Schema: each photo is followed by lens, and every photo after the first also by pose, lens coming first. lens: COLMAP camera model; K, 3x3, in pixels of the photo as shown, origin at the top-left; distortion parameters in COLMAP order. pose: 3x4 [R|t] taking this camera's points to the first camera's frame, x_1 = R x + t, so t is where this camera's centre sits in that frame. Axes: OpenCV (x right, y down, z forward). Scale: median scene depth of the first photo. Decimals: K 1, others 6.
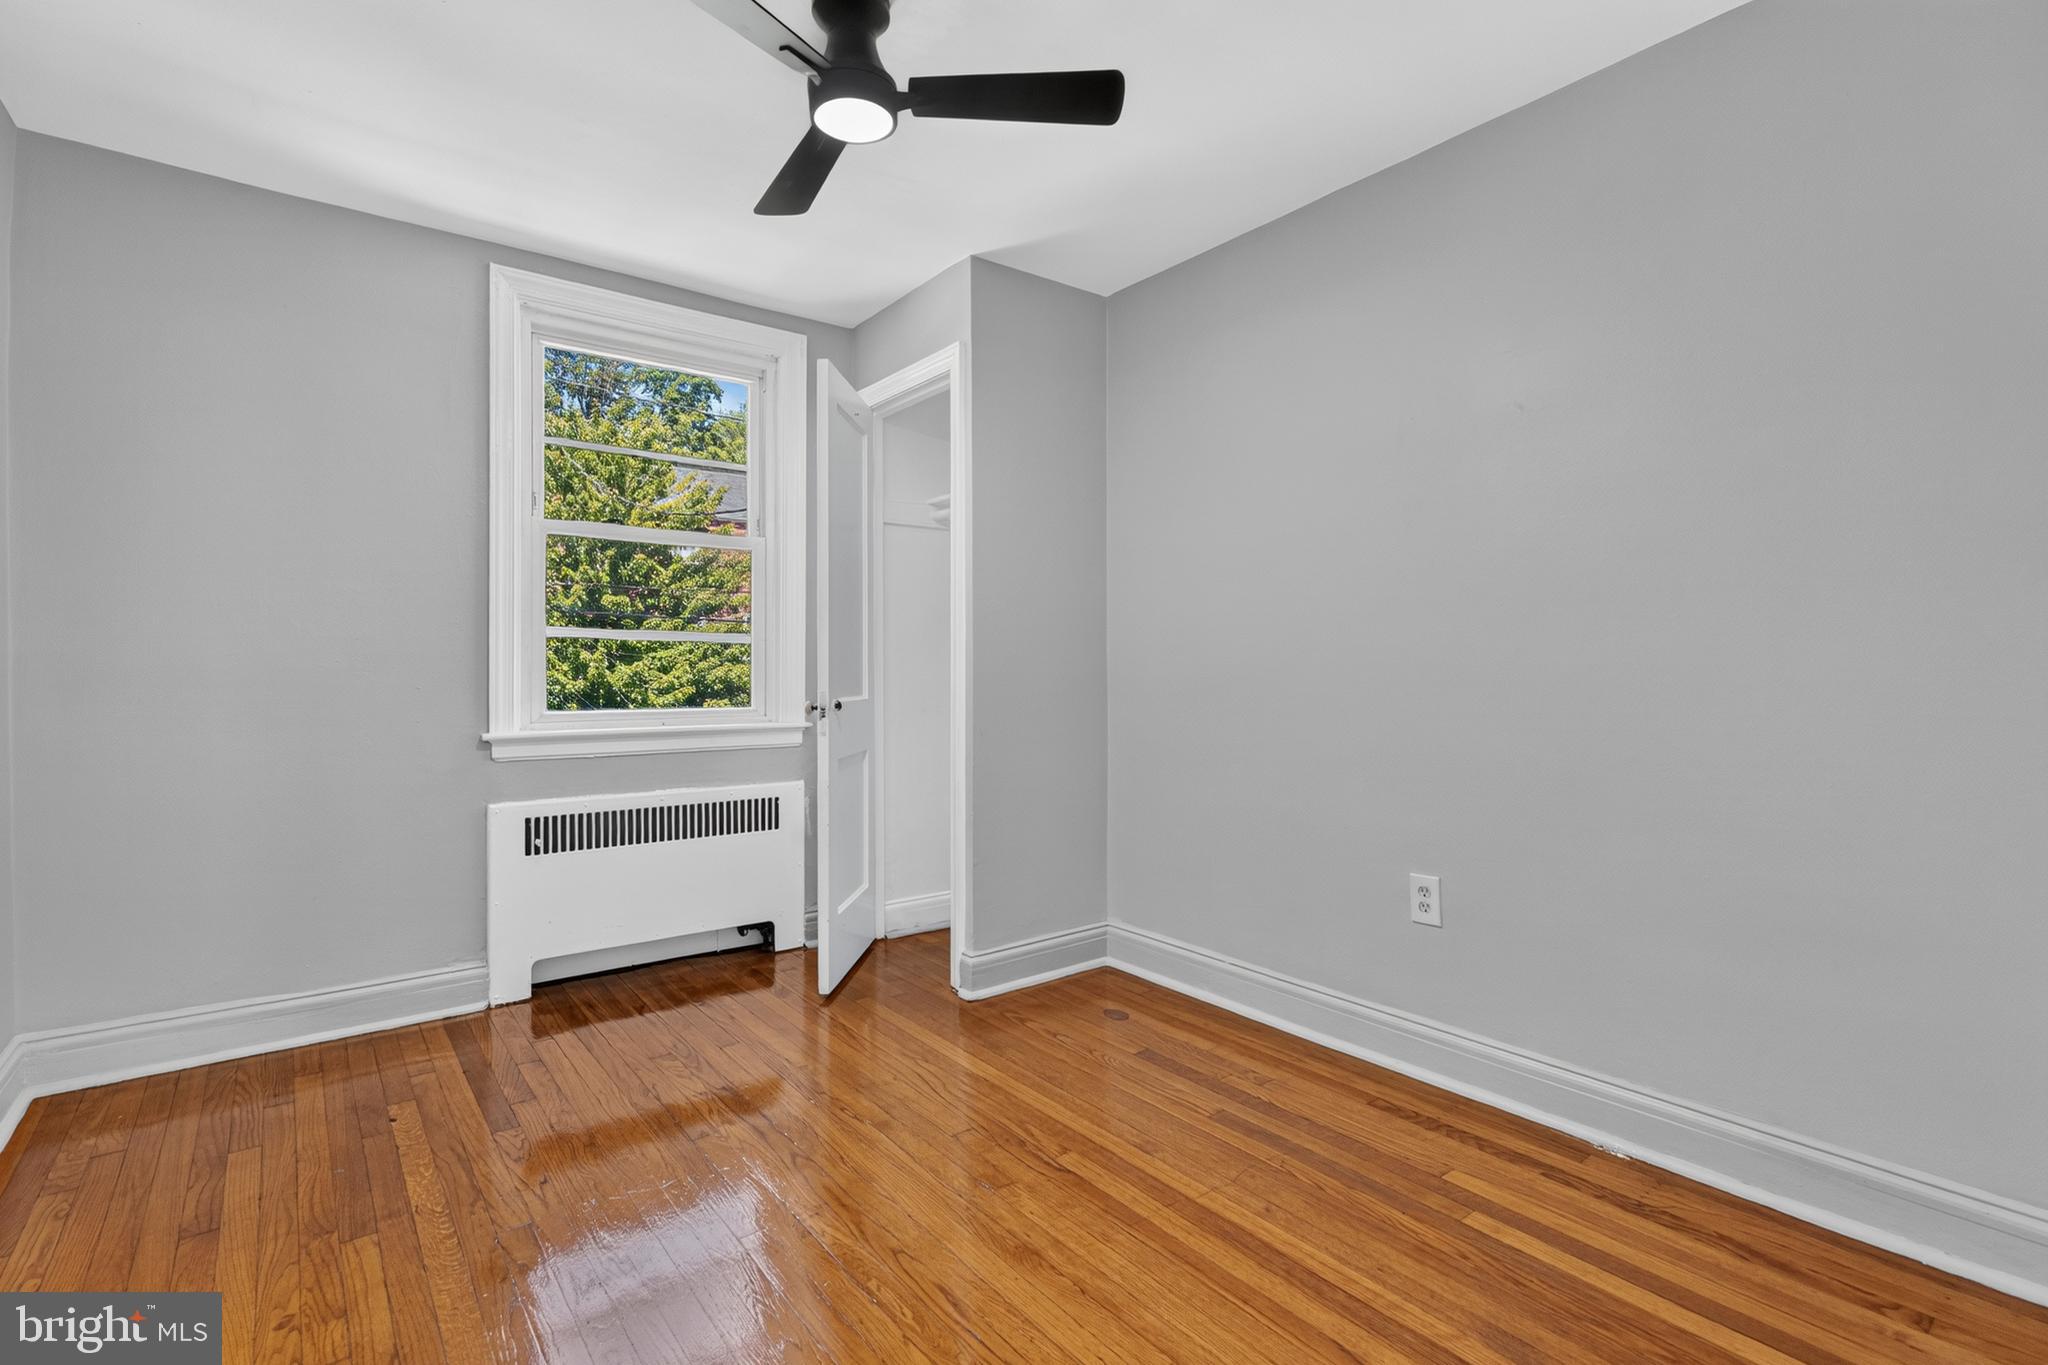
lens RADIAL K [[940.8, 0, 1007.9], [0, 940.8, 647.0], [0, 0, 1]] dist [0.008991, -0.000632]
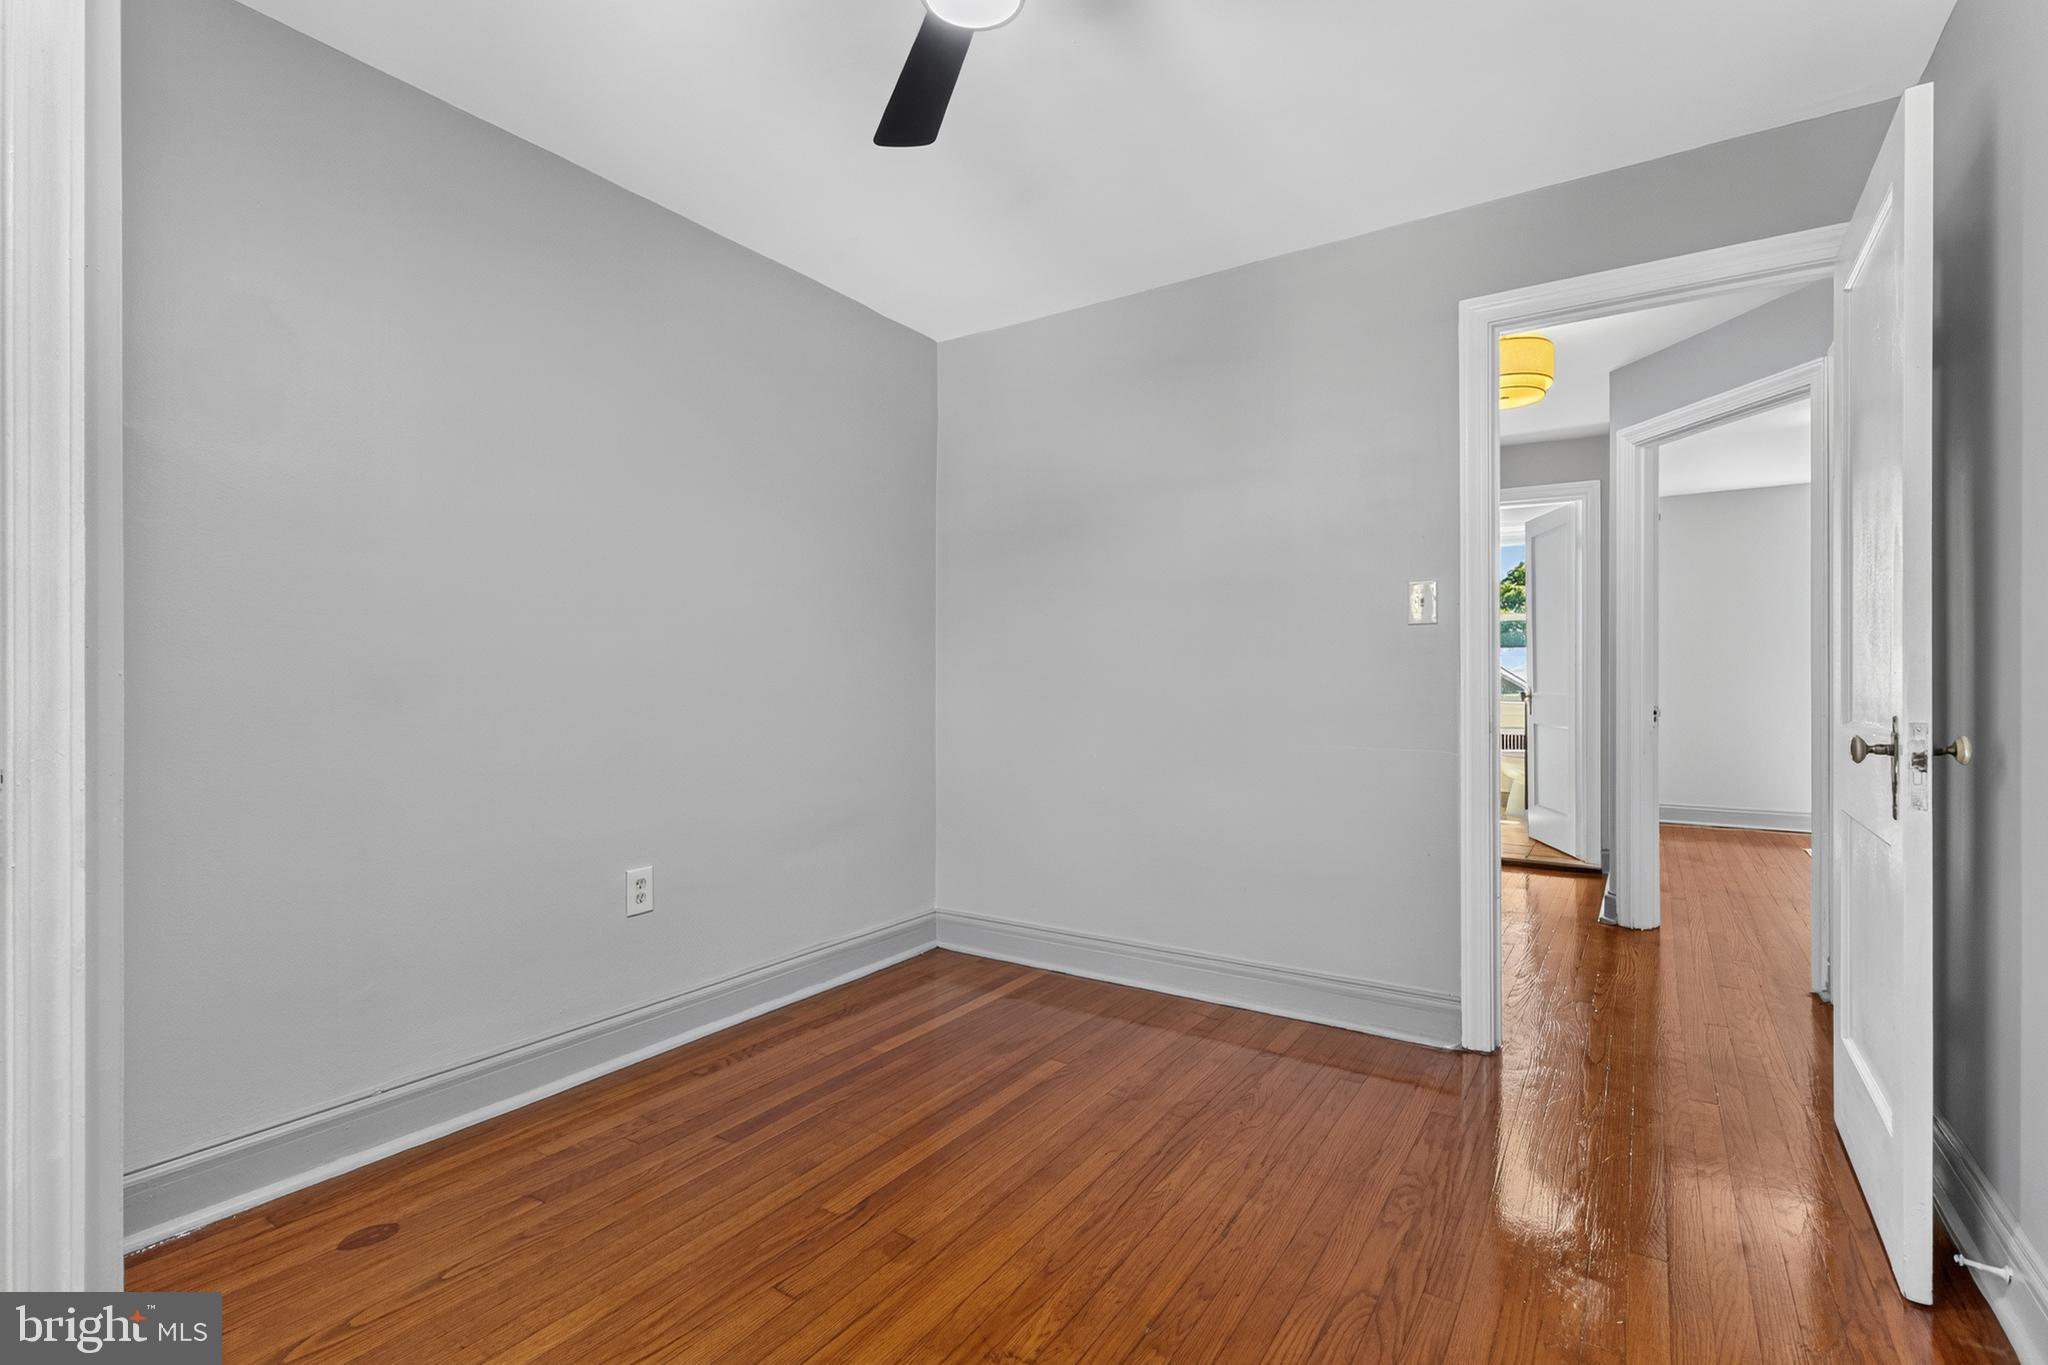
lens RADIAL K [[940.8, 0, 1039.2], [0, 940.8, 685.6], [0, 0, 1]] dist [0.008991, -0.000632]
pose [[-0.346225, 0.000954, 0.938151, -0.756449], [-0.021327, 0.999733, -0.008888, 0.037796], [-0.937909, -0.023086, -0.346112, 1.007268]]
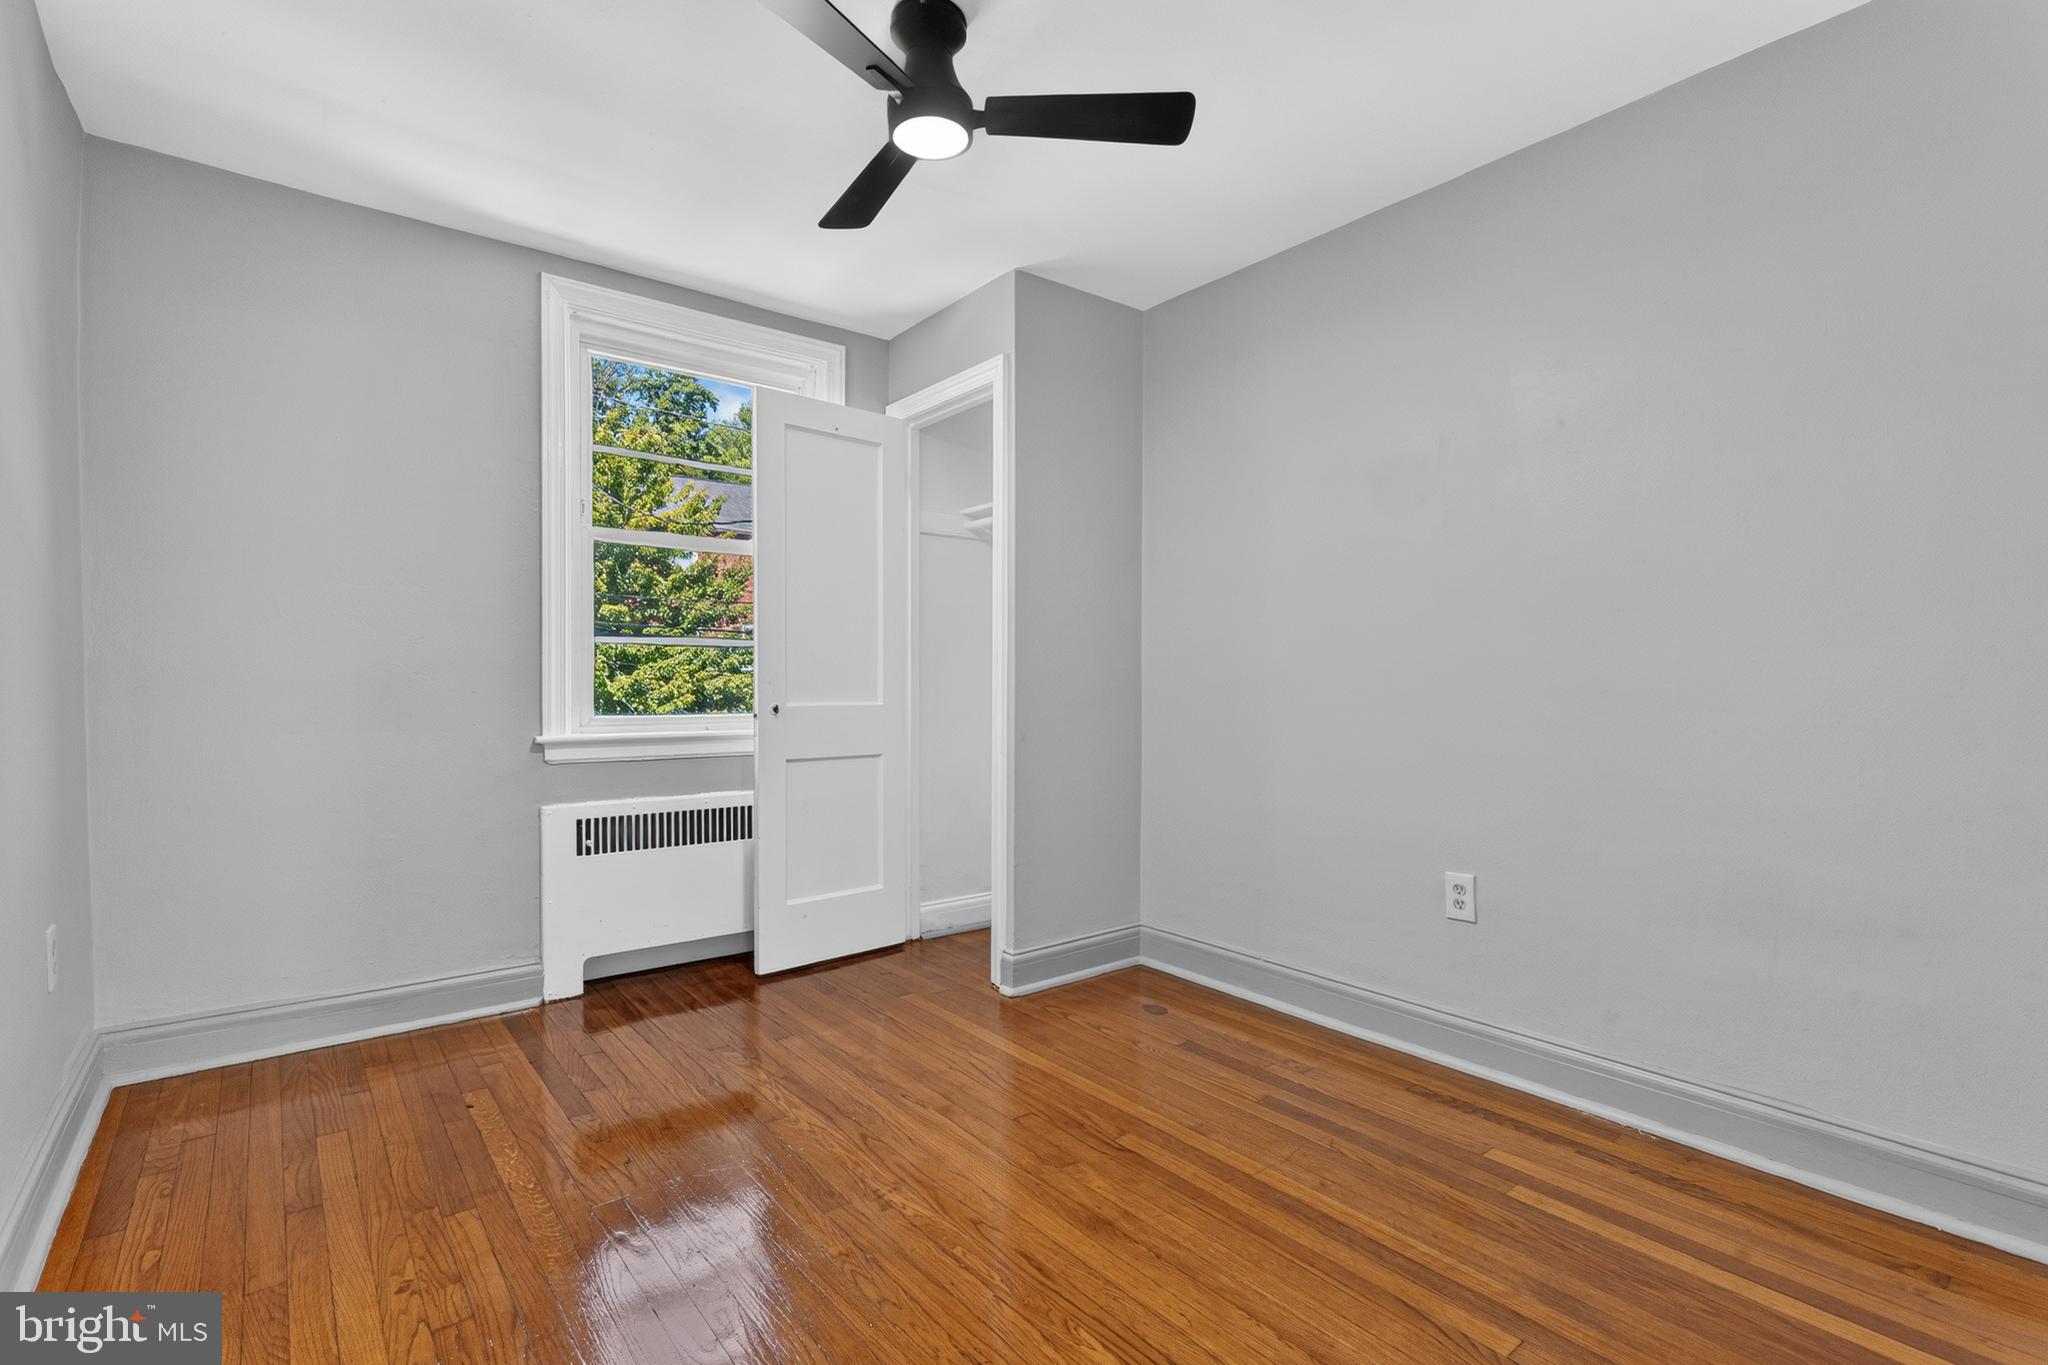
lens RADIAL K [[940.8, 0, 1013.2], [0, 940.8, 676.8], [0, 0, 1]] dist [0.008991, -0.000632]
pose [[0.999910, 0.003703, 0.012881, -0.069062], [-0.003942, 0.999819, 0.018601, 0.007752], [-0.012810, -0.018650, 0.999744, -0.032802]]
